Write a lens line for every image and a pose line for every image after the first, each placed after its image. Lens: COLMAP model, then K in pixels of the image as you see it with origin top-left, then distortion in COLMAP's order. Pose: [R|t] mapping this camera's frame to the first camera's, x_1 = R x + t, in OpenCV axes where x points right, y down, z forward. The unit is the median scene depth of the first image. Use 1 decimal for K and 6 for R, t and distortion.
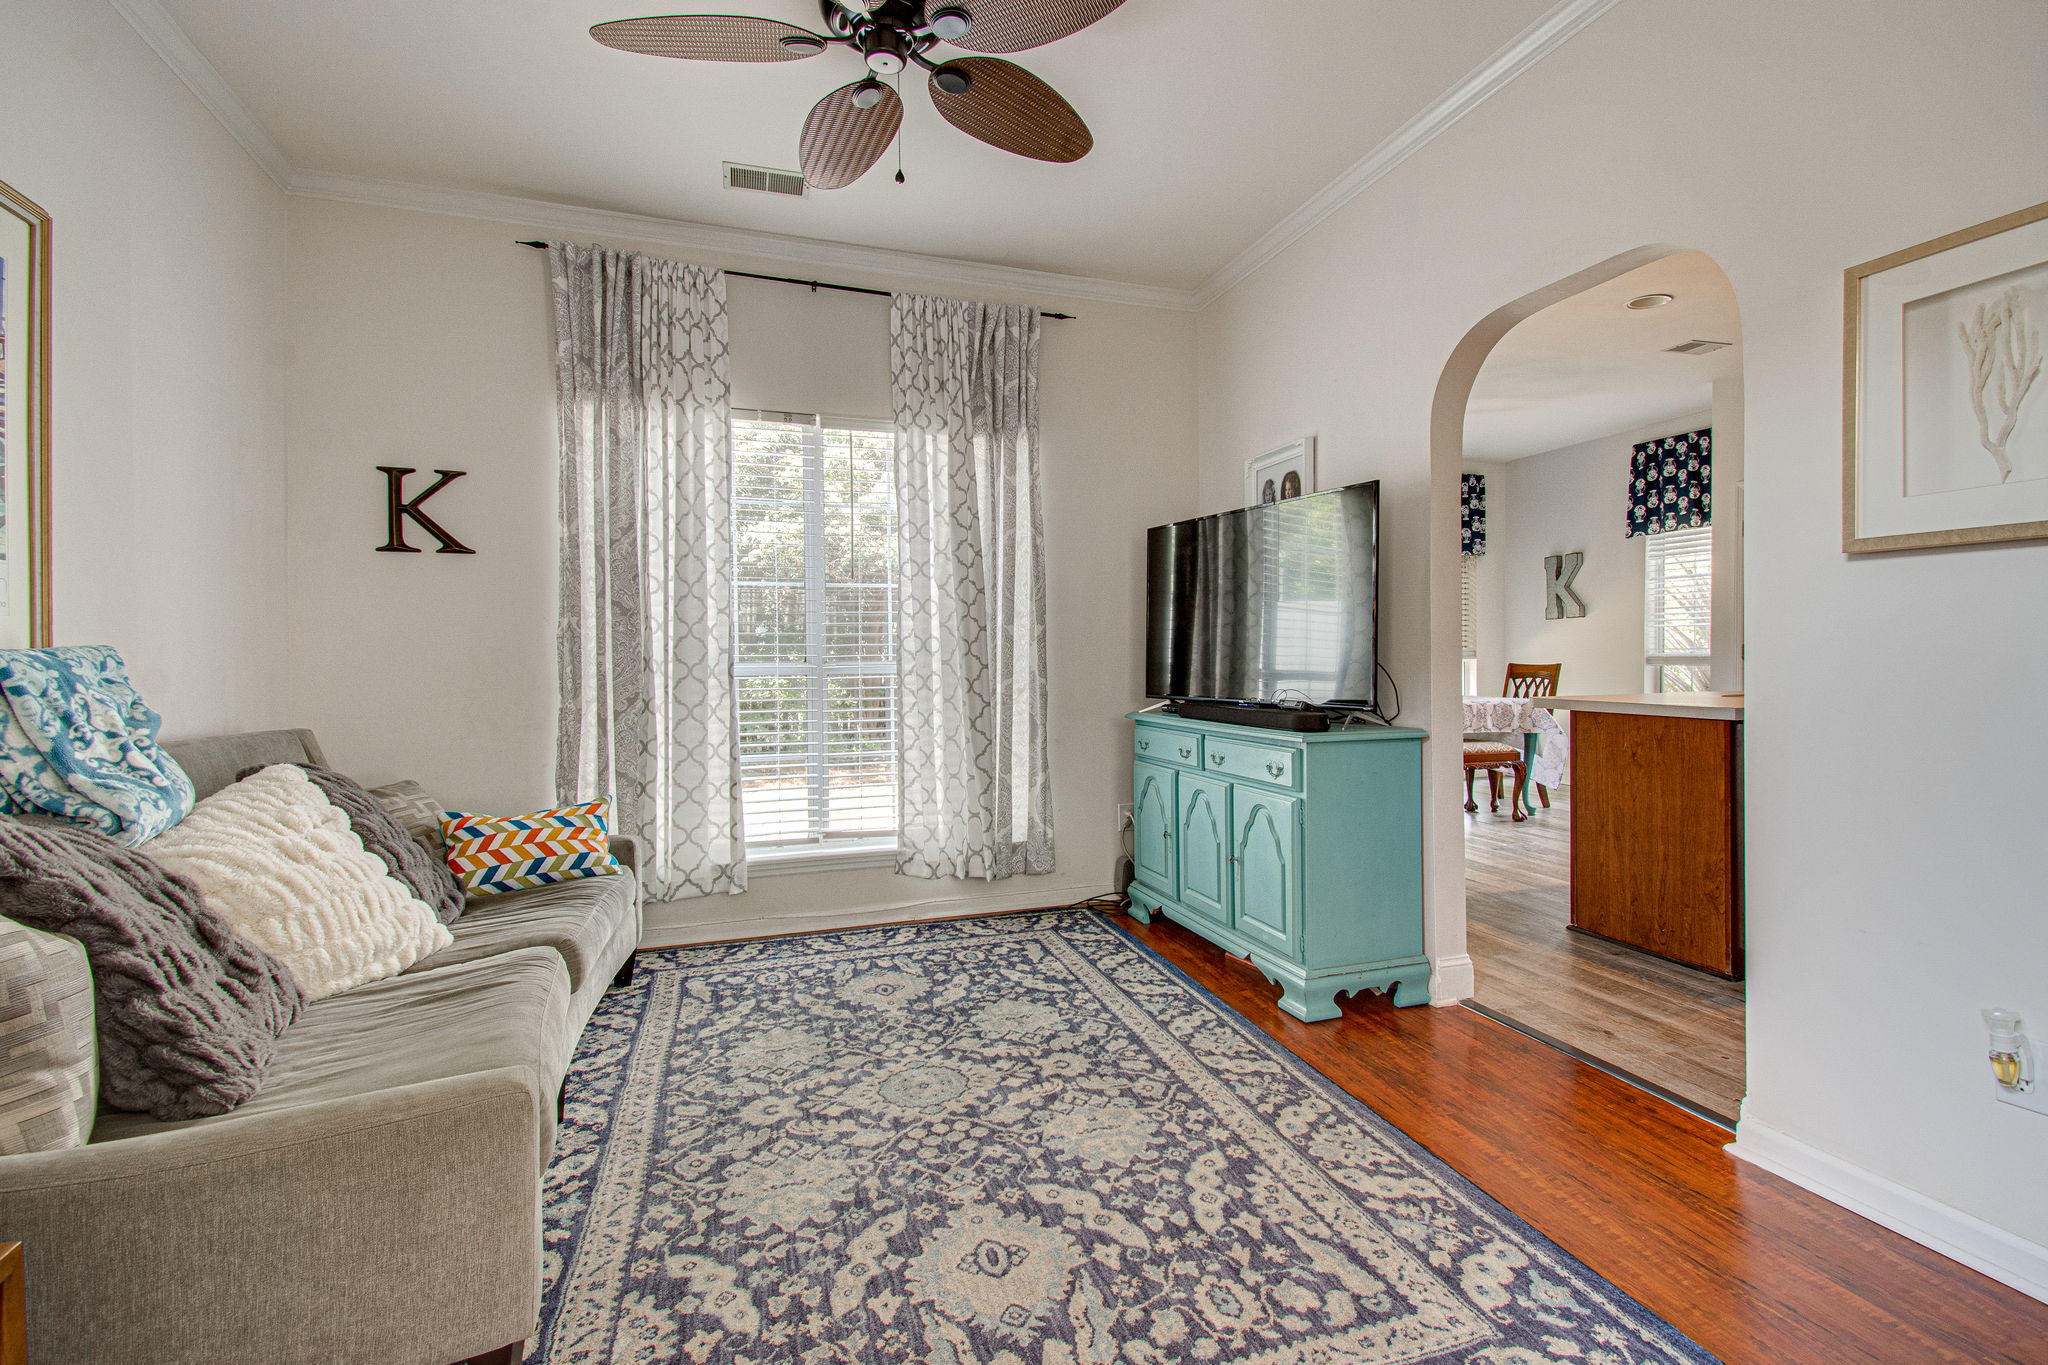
lens RADIAL K [[898.8, 0, 1049.0], [0, 898.8, 658.8], [0, 0, 1]] dist [0.010166, -0.001944]
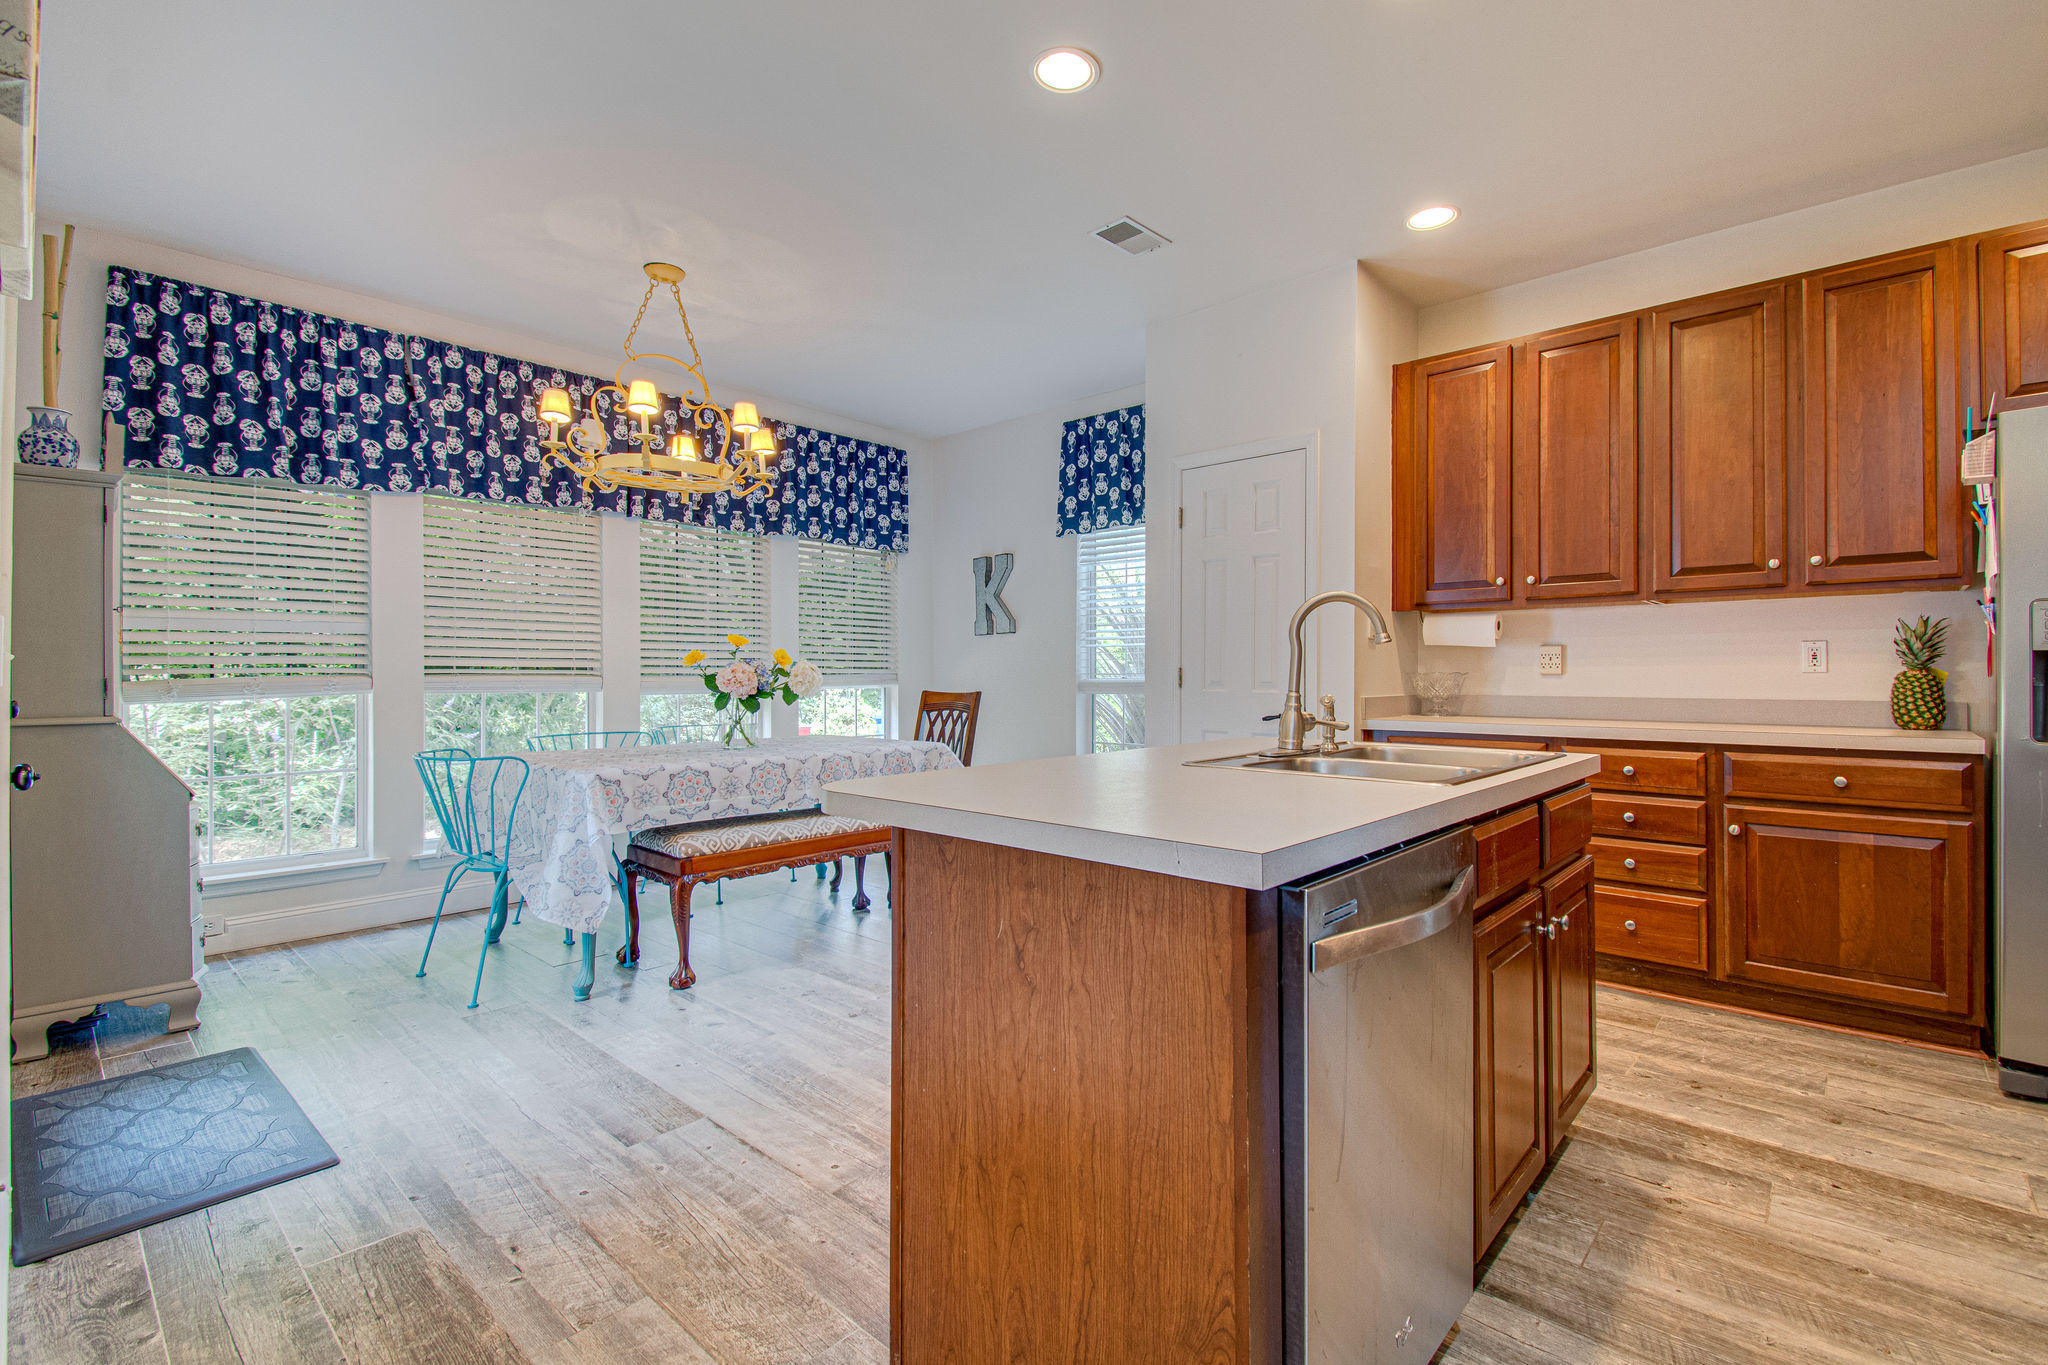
lens RADIAL K [[898.8, 0, 1037.8], [0, 898.8, 675.8], [0, 0, 1]] dist [0.010166, -0.001944]
pose [[0.862427, 0.002964, 0.506172, 0.223777], [0.001151, 0.999969, -0.007817, -0.002231], [-0.506179, 0.007325, 0.862397, 0.323999]]
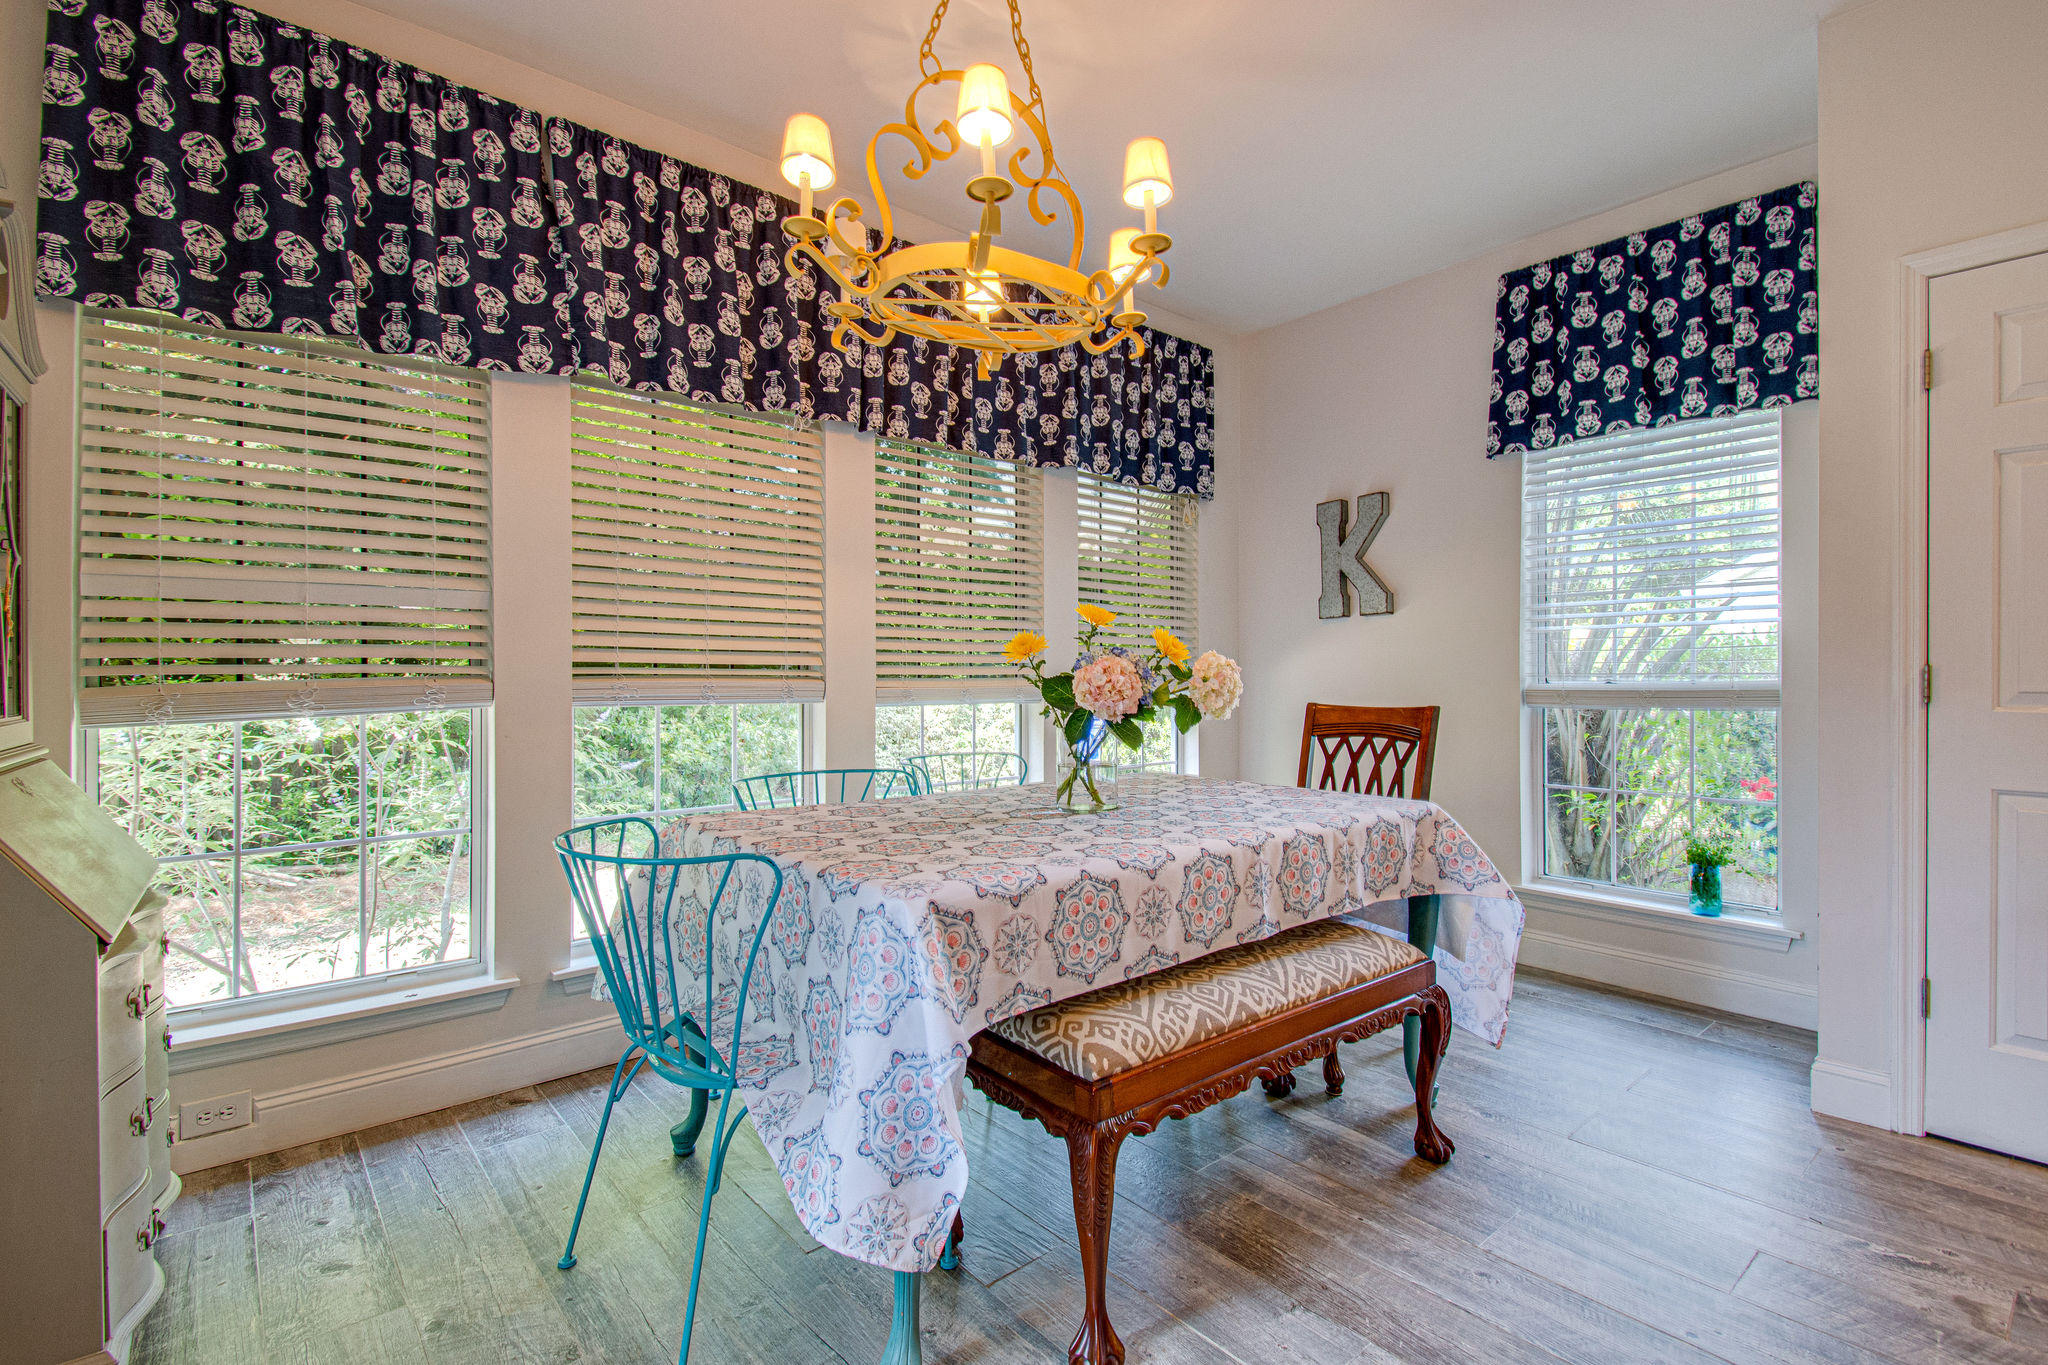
lens RADIAL K [[938.7, 0, 1021.1], [0, 938.7, 675.1], [0, 0, 1]] dist [0.019889, -0.004384]
pose [[0.926997, 0.003508, 0.375053, 0.201093], [-0.000112, 0.999959, -0.009076, -0.005594], [-0.375069, 0.008371, 0.926959, 0.626627]]
